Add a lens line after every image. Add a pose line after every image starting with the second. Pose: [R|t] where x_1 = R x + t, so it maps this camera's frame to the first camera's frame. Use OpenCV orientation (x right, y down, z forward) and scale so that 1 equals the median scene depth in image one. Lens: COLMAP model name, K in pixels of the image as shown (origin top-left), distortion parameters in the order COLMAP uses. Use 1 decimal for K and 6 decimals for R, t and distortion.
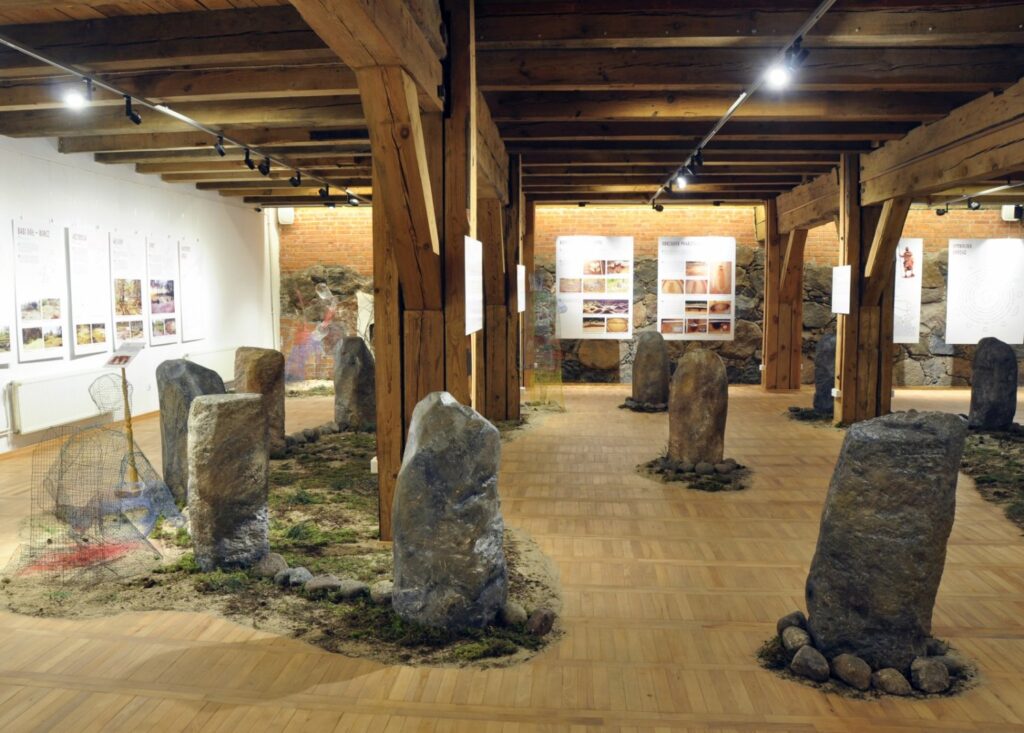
lens RADIAL K [[874.2, 0, 512.1], [0, 874.2, 368.4], [0, 0, 1]] dist [-0.006186, -0.001480]
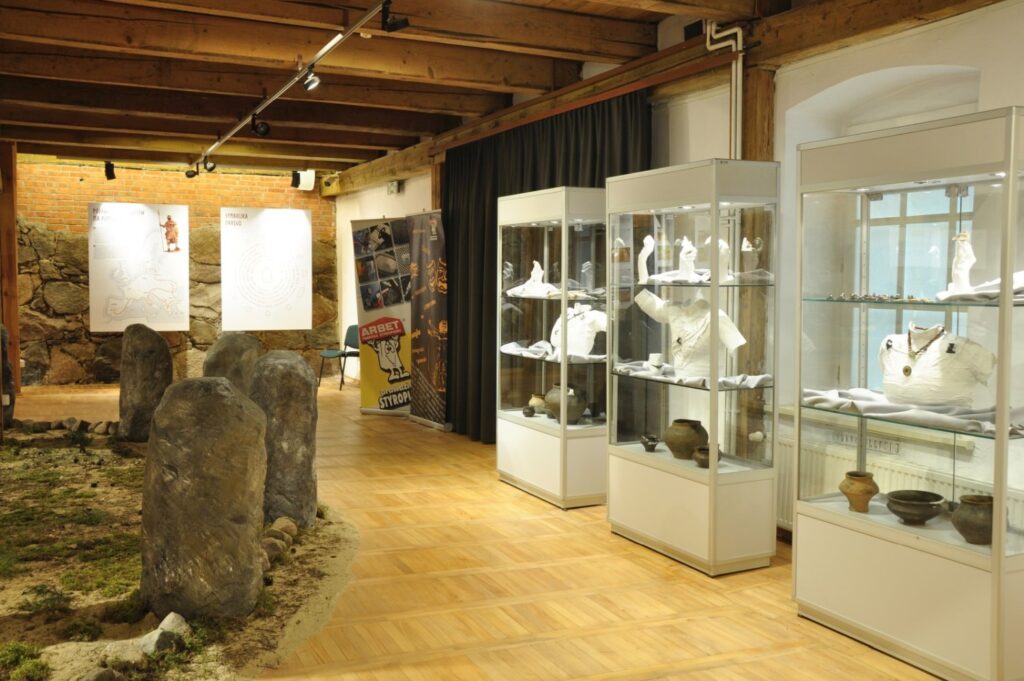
lens RADIAL K [[949.8, 0, 511.0], [0, 949.8, 341.5], [0, 0, 1]] dist [-0.119730, 0.000000]
pose [[0.871583, -0.026848, 0.489513, 0.284781], [0.034941, 0.999362, -0.007401, -0.000748], [-0.489002, 0.023555, 0.871965, 0.065589]]
